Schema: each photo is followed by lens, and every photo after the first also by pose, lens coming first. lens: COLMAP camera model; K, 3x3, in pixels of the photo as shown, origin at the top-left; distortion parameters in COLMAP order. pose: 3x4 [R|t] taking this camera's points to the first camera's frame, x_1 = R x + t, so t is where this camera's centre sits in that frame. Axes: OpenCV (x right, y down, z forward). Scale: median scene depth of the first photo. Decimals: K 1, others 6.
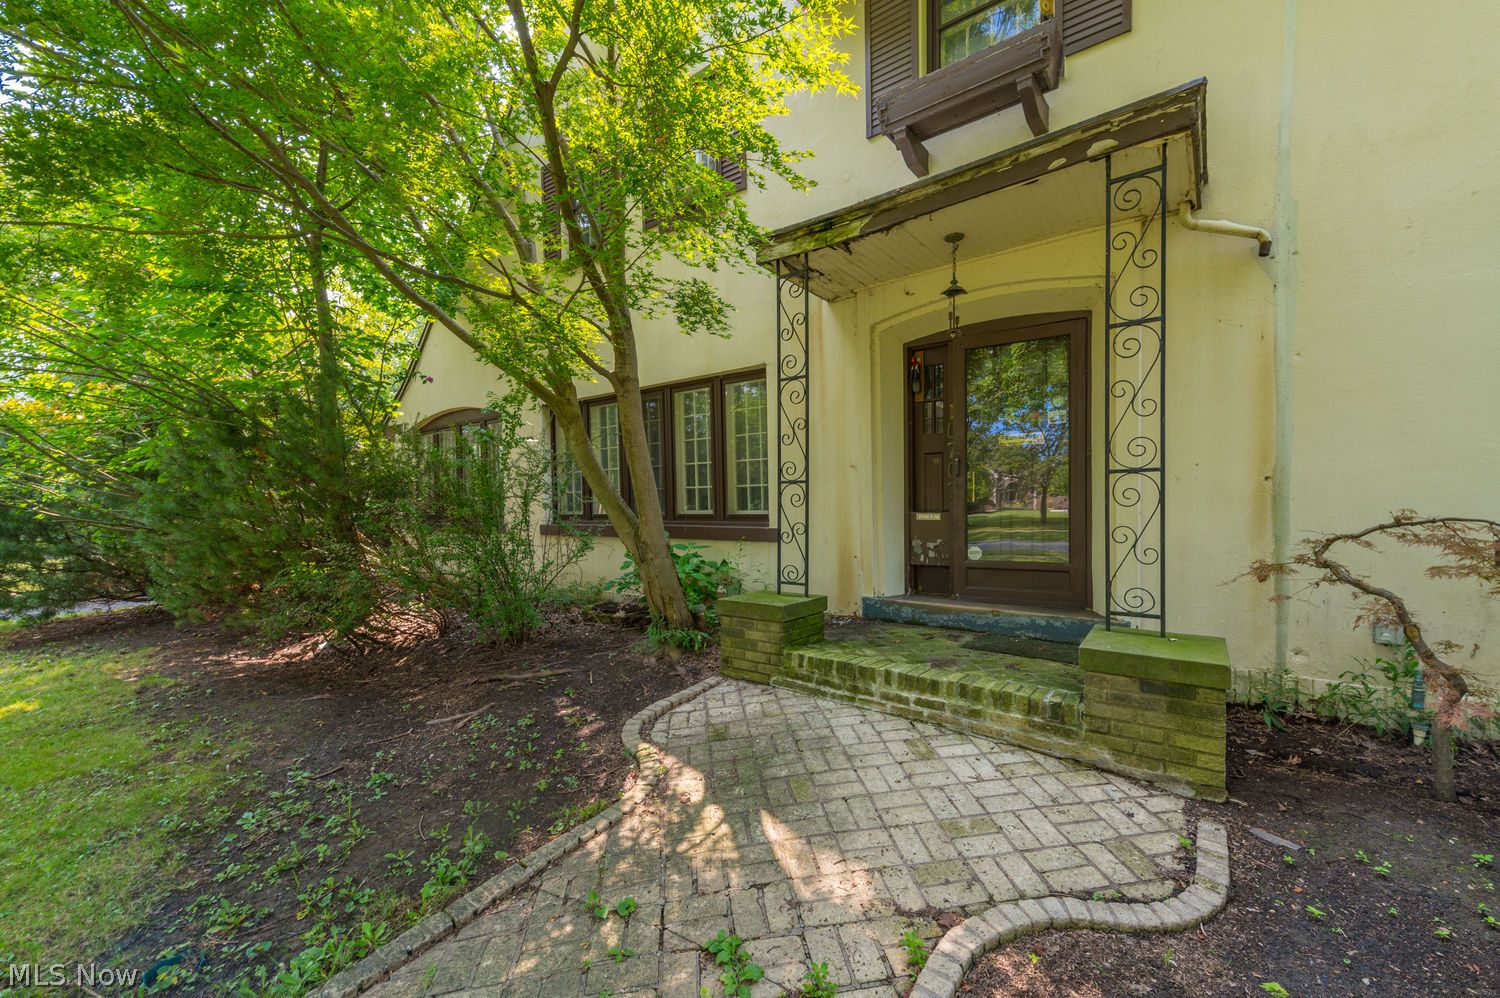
lens RADIAL K [[630.1, 0, 729.8], [0, 630.1, 508.5], [0, 0, 1]] dist [0.000882, 0.000050]
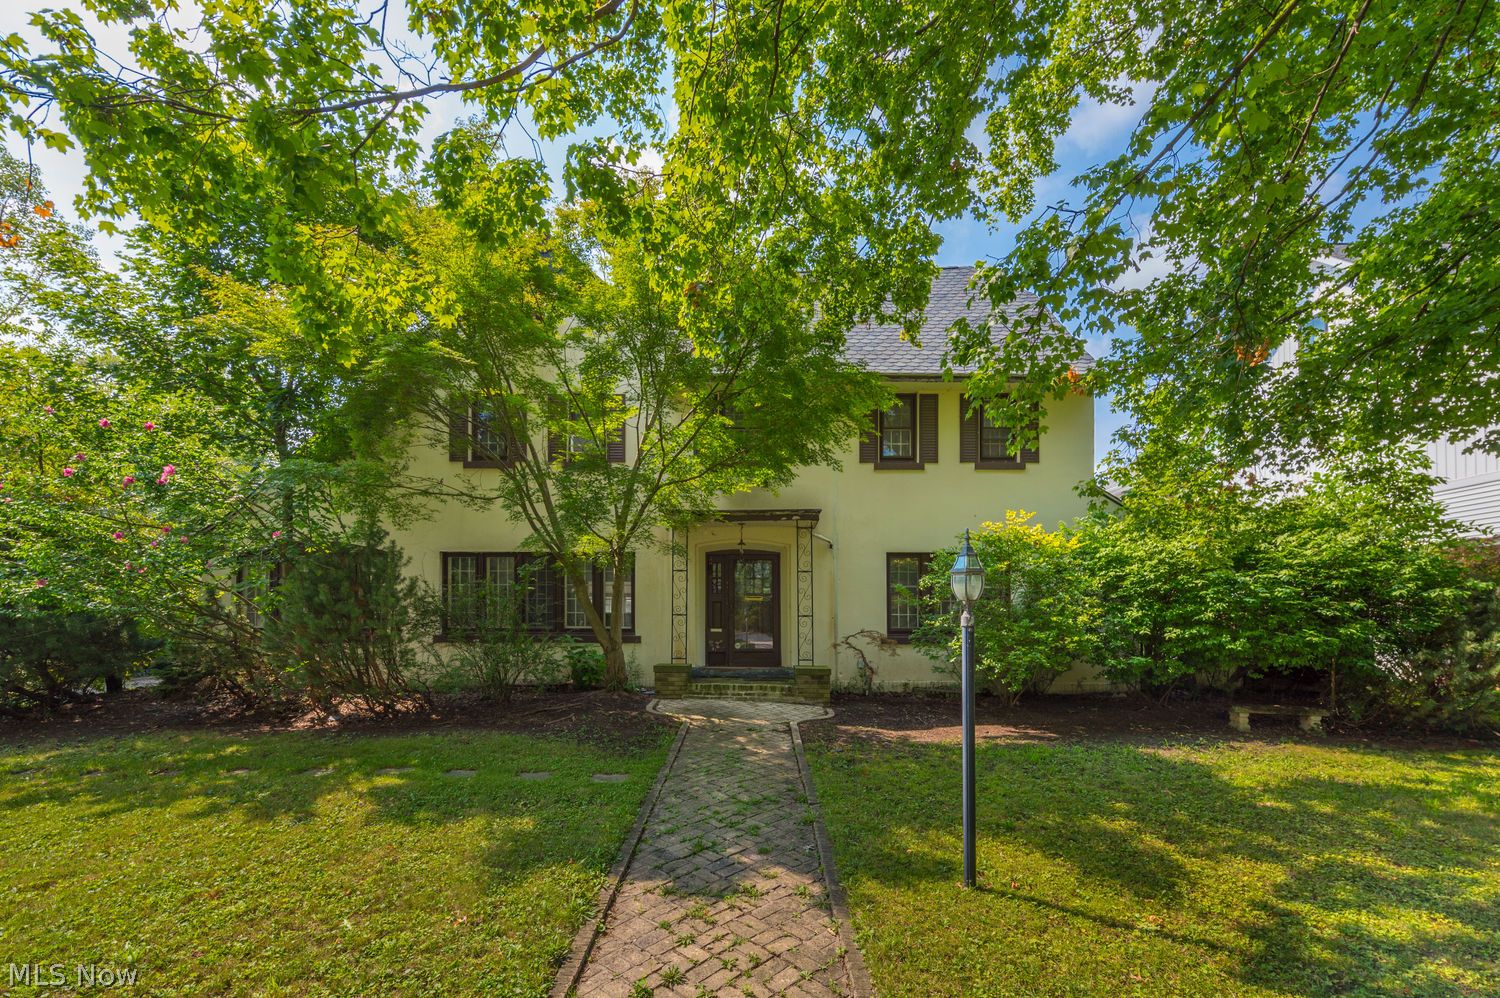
lens RADIAL K [[630.1, 0, 729.8], [0, 630.1, 508.5], [0, 0, 1]] dist [0.000882, 0.000050]
pose [[0.830447, 0.115928, 0.544902, -1.556919], [-0.012264, 0.981676, -0.190161, 0.023435], [-0.556963, 0.151236, 0.816652, -1.571528]]
